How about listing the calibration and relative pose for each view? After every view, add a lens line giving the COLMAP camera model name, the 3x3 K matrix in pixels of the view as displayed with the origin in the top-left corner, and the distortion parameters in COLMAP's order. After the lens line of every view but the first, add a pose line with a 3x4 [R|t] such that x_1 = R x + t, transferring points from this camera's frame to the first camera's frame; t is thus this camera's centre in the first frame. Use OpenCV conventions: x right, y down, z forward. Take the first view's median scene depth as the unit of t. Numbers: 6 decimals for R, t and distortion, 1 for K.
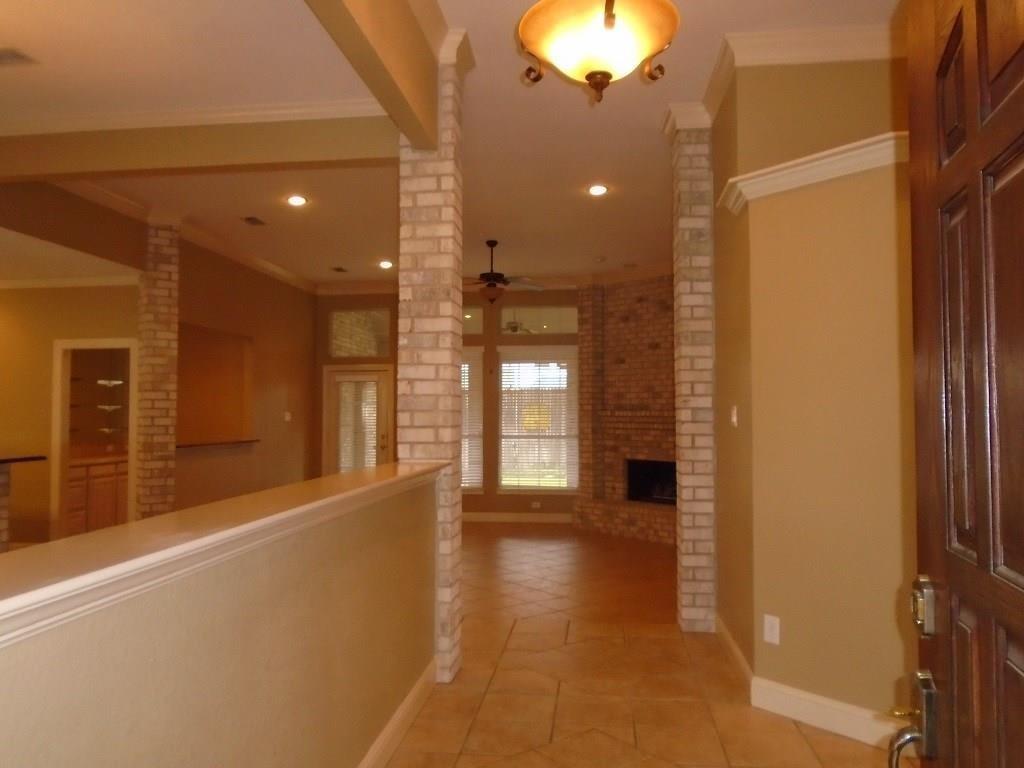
lens RADIAL K [[792.4, 0, 512.0], [0, 792.4, 384.0], [0, 0, 1]] dist [-0.007341, 0.000189]
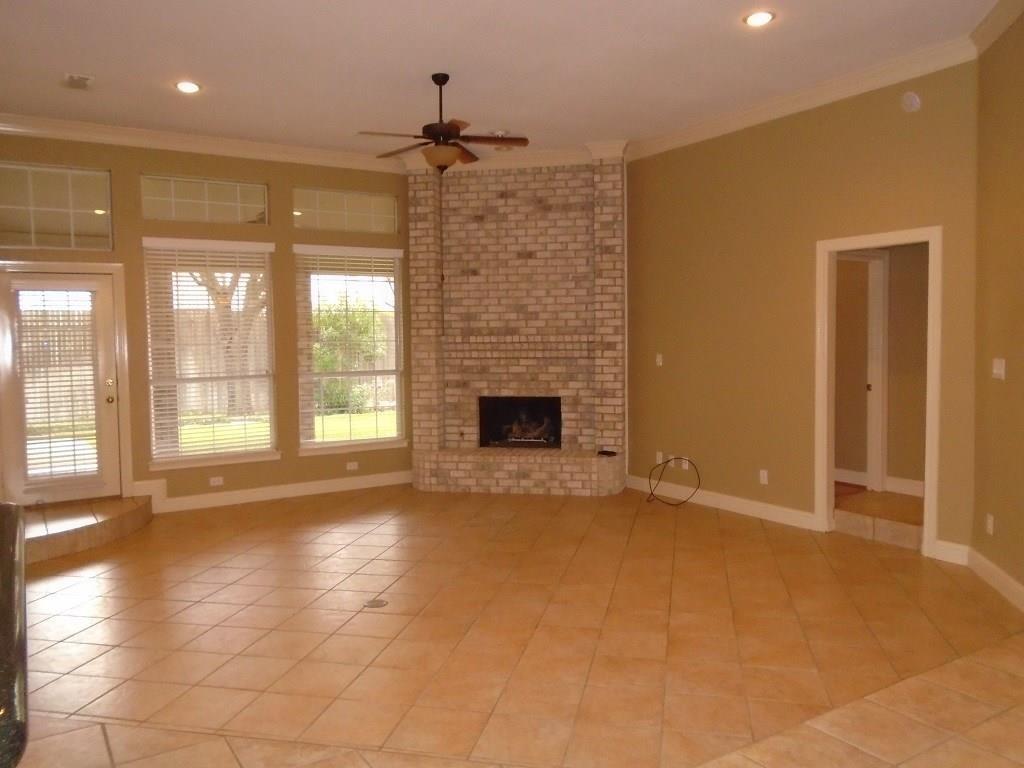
lens RADIAL K [[792.4, 0, 512.0], [0, 792.4, 384.0], [0, 0, 1]] dist [-0.007341, 0.000189]
pose [[0.781174, -0.046218, 0.622600, -0.328387], [-0.009993, 0.996203, 0.086490, 0.012950], [-0.624233, -0.073785, 0.777746, 0.363272]]
